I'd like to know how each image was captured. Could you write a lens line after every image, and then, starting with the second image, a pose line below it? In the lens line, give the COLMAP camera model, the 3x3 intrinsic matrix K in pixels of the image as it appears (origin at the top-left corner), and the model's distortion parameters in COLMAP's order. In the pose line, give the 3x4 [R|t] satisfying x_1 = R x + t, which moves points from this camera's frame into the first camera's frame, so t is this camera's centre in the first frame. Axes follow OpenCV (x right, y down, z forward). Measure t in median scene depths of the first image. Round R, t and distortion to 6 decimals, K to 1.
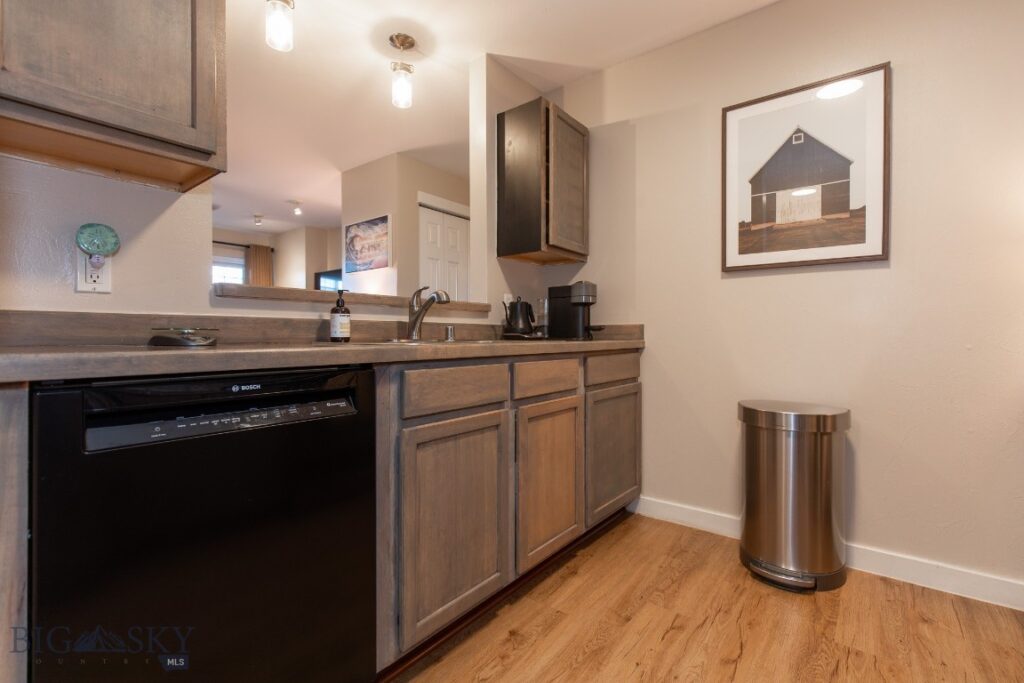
lens RADIAL K [[462.4, 0, 516.0], [0, 462.4, 334.7], [0, 0, 1]] dist [0.001768, -0.000316]
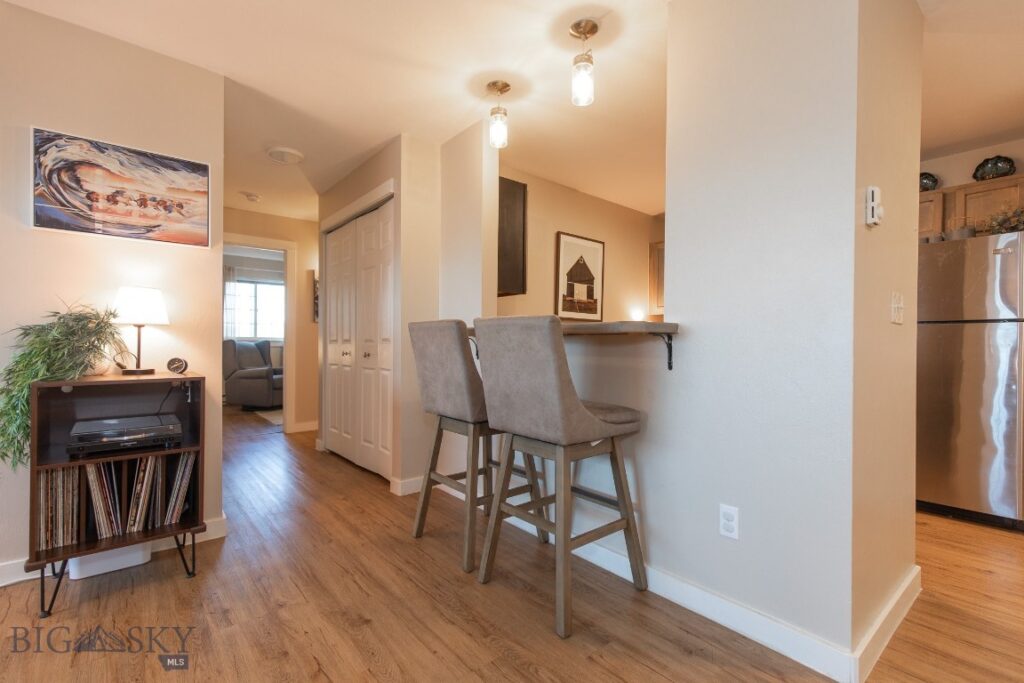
lens RADIAL K [[456.7, 0, 518.7], [0, 456.7, 345.2], [0, 0, 1]] dist [0.003297, 0.000041]
pose [[0.207941, 0.004378, 0.978132, -1.544771], [-0.010873, 0.999939, -0.002165, -0.029599], [-0.978081, -0.010185, 0.207976, 0.868346]]
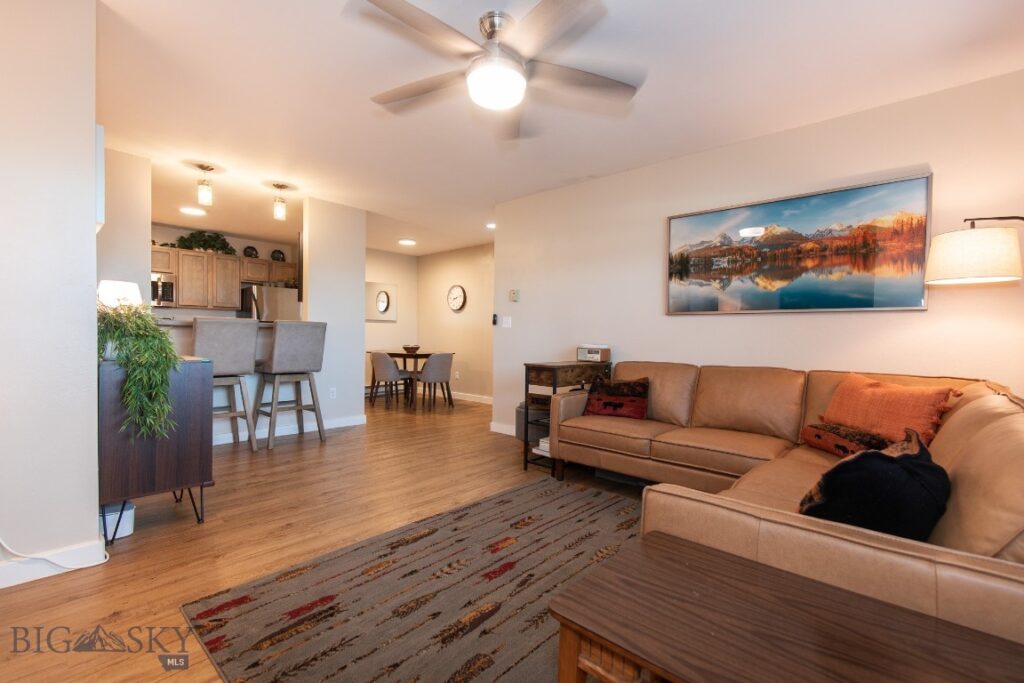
lens RADIAL K [[456.7, 0, 518.7], [0, 456.7, 345.2], [0, 0, 1]] dist [0.003297, 0.000041]
pose [[-0.997315, -0.009618, 0.072599, -1.833727], [-0.008592, 0.999859, 0.014431, -0.016001], [-0.072727, 0.013769, -0.997257, 3.118155]]
